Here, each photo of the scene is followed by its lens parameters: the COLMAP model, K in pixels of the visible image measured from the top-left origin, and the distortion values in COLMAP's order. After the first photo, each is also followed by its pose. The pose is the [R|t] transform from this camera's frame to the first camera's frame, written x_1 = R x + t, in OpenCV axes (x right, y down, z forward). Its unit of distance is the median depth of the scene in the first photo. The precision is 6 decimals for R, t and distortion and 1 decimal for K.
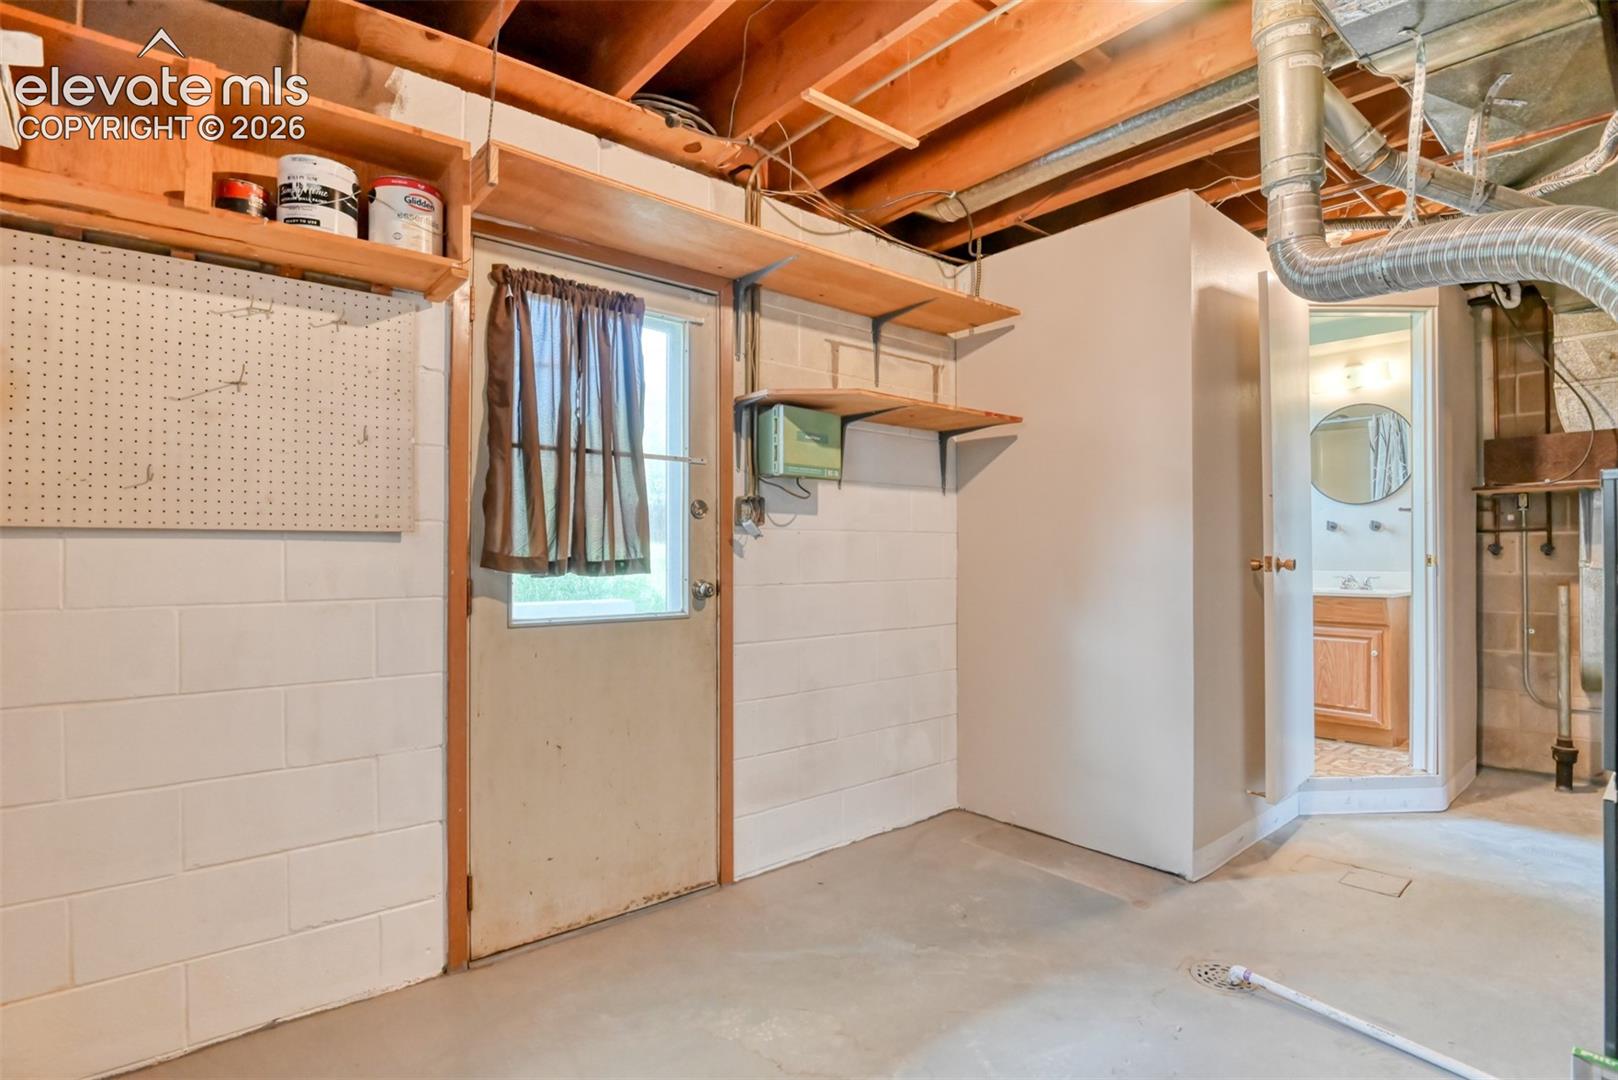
lens RADIAL K [[802.6, 0, 809.8], [0, 802.6, 545.8], [0, 0, 1]] dist [-0.031981, -0.001640]
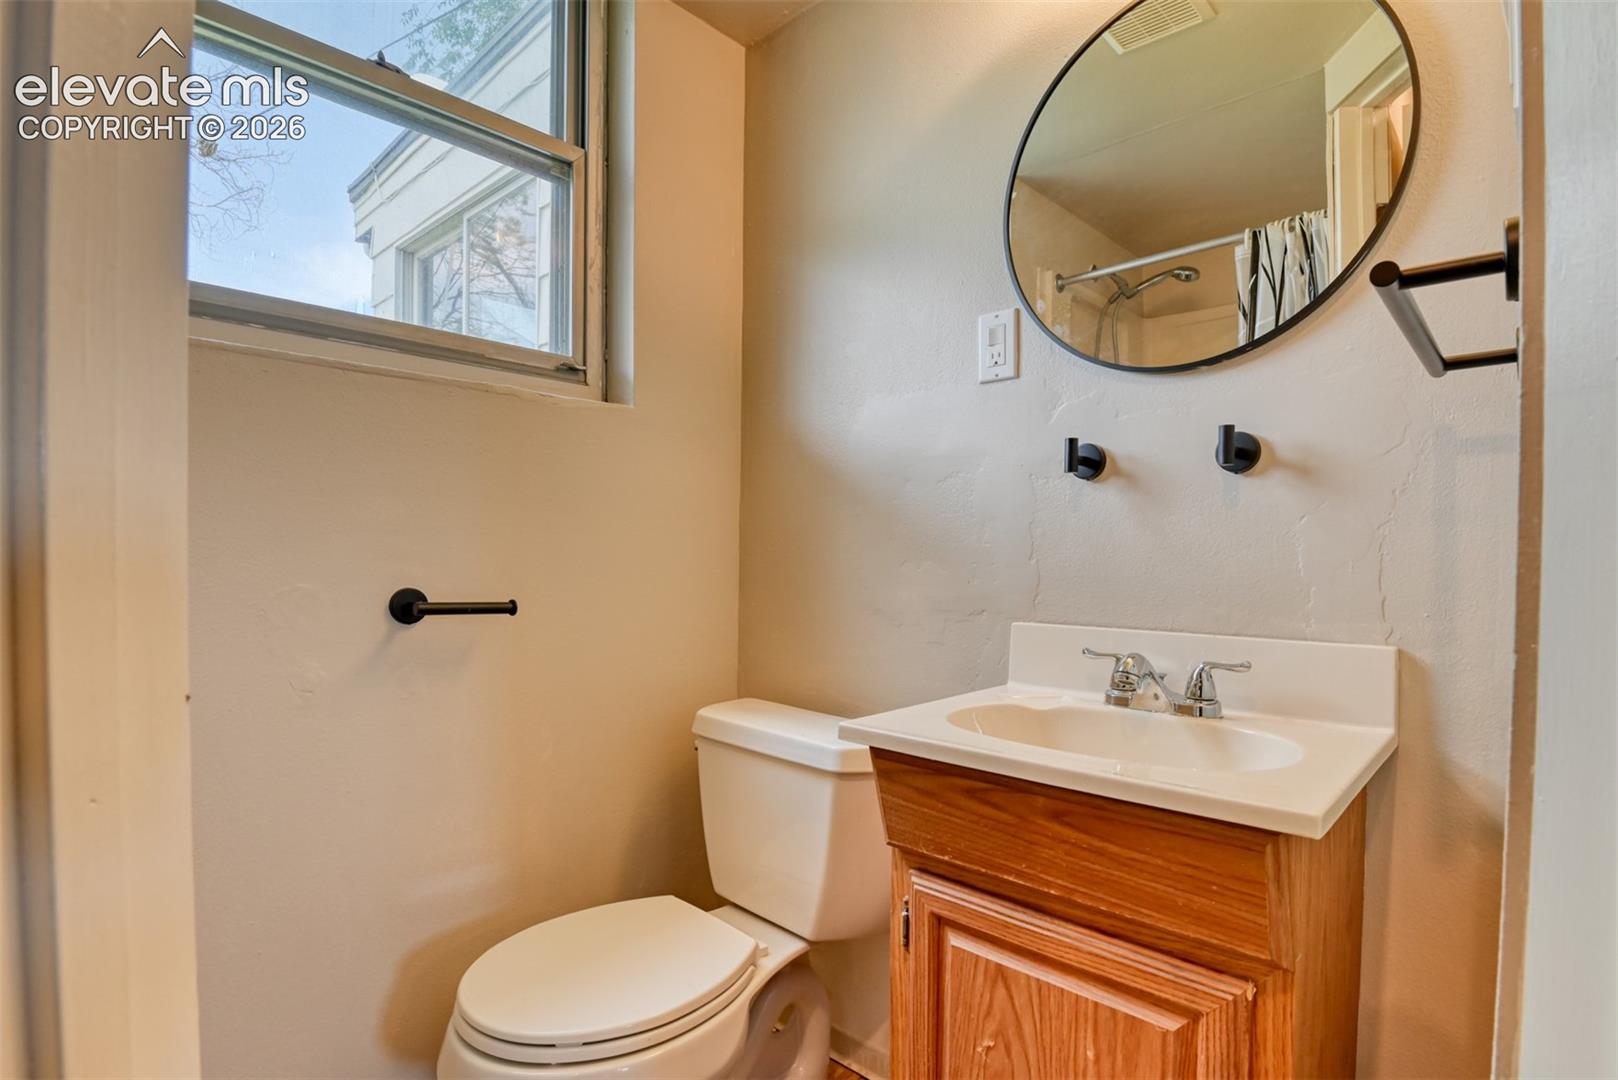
lens RADIAL K [[802.6, 0, 809.8], [0, 802.6, 545.8], [0, 0, 1]] dist [-0.031981, -0.001640]
pose [[0.993788, 0.009946, 0.110843, 0.553336], [-0.010947, 0.999905, 0.008426, 0.002776], [-0.110749, -0.009587, 0.993802, 0.763568]]
